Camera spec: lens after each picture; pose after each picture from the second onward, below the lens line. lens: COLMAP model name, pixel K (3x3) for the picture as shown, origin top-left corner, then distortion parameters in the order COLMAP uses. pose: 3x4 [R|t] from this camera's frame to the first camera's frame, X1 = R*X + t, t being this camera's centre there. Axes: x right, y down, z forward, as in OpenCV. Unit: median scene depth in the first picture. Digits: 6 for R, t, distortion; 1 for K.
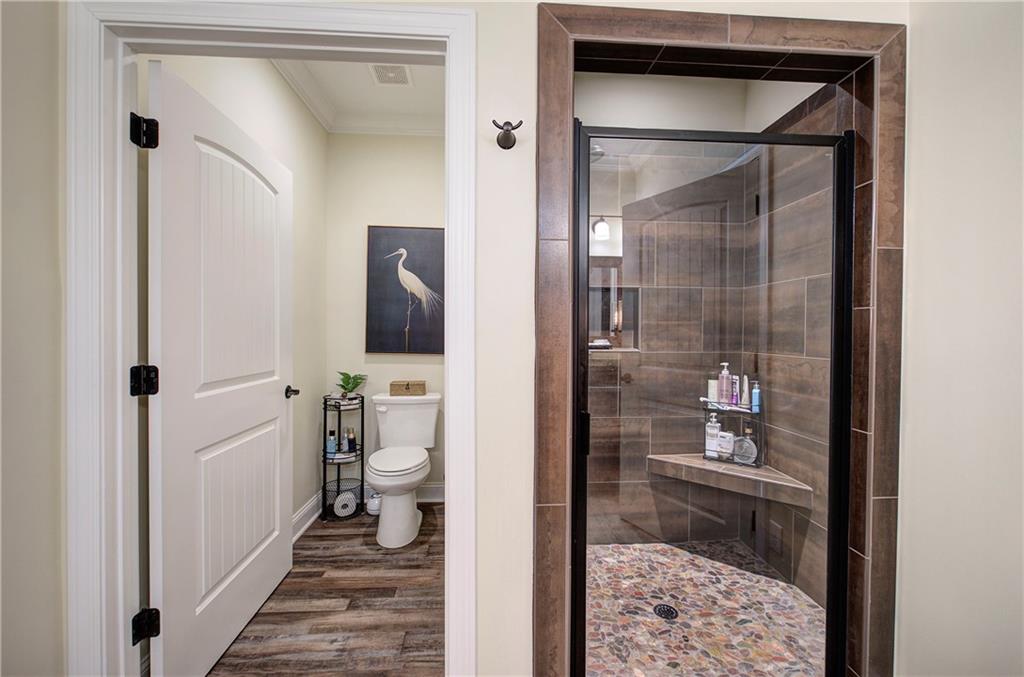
lens RADIAL K [[431.7, 0, 510.5], [0, 431.7, 337.4], [0, 0, 1]] dist [-0.007334, 0.001072]
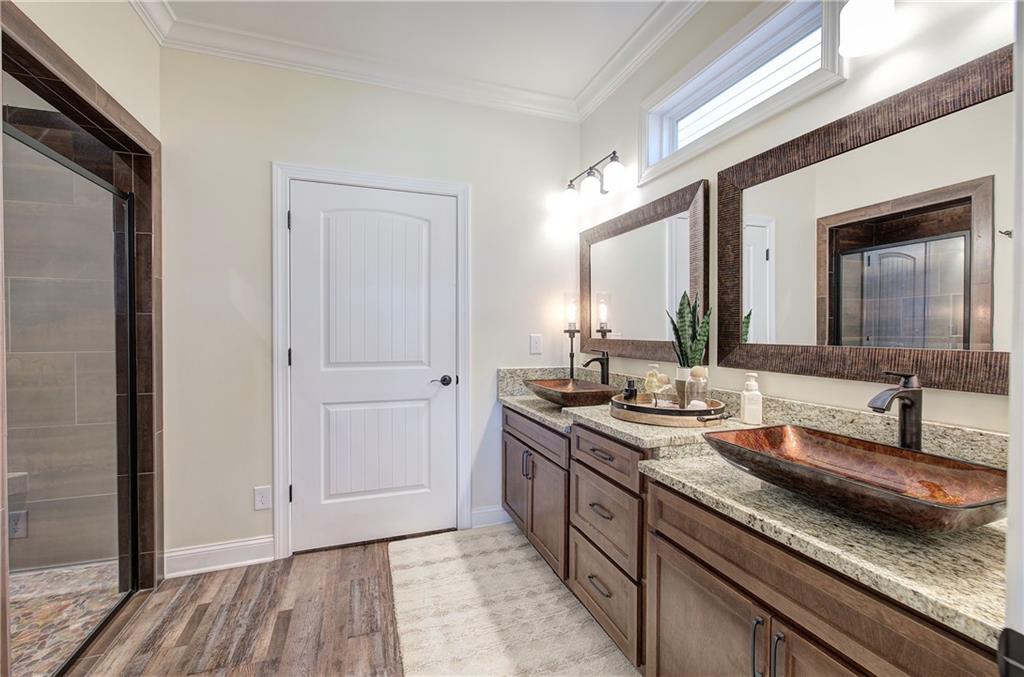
lens RADIAL K [[431.7, 0, 511.1], [0, 431.7, 334.8], [0, 0, 1]] dist [-0.007334, 0.001072]
pose [[-0.267693, -0.011311, 0.963438, -0.811376], [0.011599, 0.999821, 0.014961, -0.000008], [-0.963434, 0.015179, -0.267514, 0.121301]]
